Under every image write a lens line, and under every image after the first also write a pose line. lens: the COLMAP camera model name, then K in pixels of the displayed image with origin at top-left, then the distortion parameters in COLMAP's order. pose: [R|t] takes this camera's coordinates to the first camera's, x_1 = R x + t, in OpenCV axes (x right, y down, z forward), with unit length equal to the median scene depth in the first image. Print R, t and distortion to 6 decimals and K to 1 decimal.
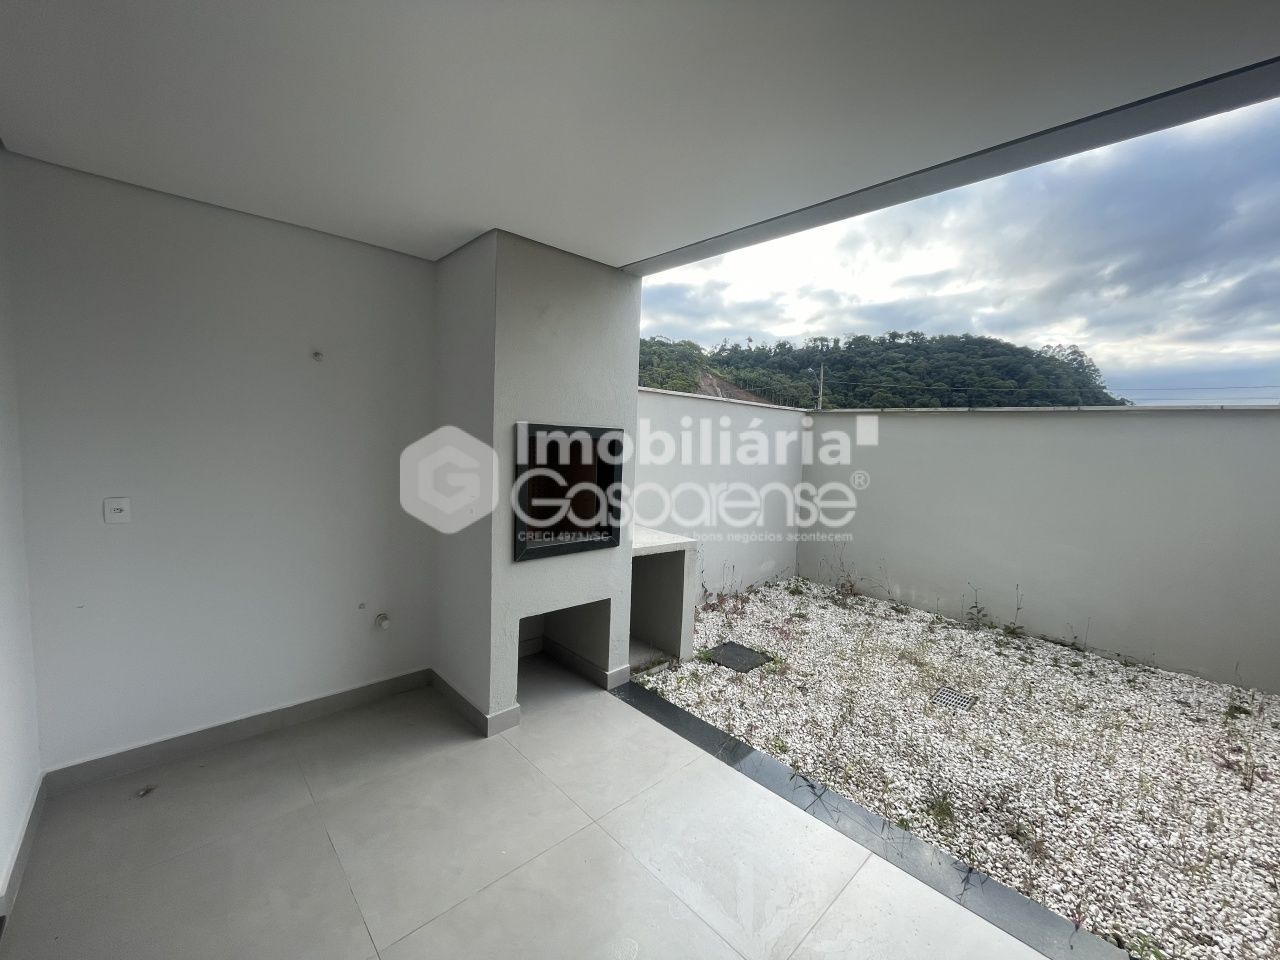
lens RADIAL K [[521.0, 0, 636.2], [0, 521.0, 476.6], [0, 0, 1]] dist [-0.003371, -0.000582]
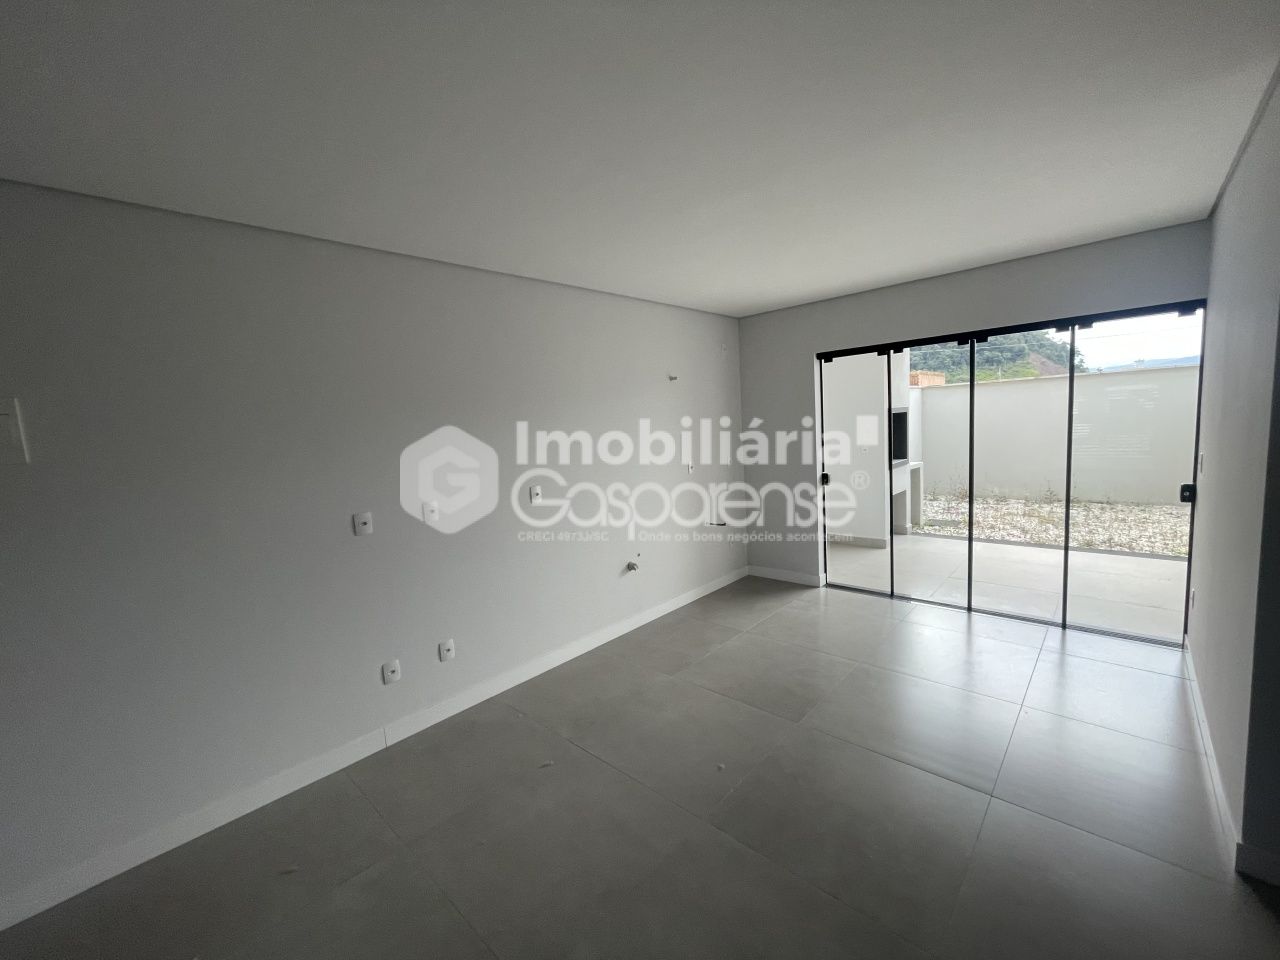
lens RADIAL K [[529.7, 0, 646.3], [0, 529.7, 479.6], [0, 0, 1]] dist [-0.002772, -0.000408]
pose [[0.989450, -0.105650, 0.099131, -0.815954], [0.100220, 0.993258, 0.058259, -0.029577], [-0.104618, -0.047709, 0.993367, -0.598435]]
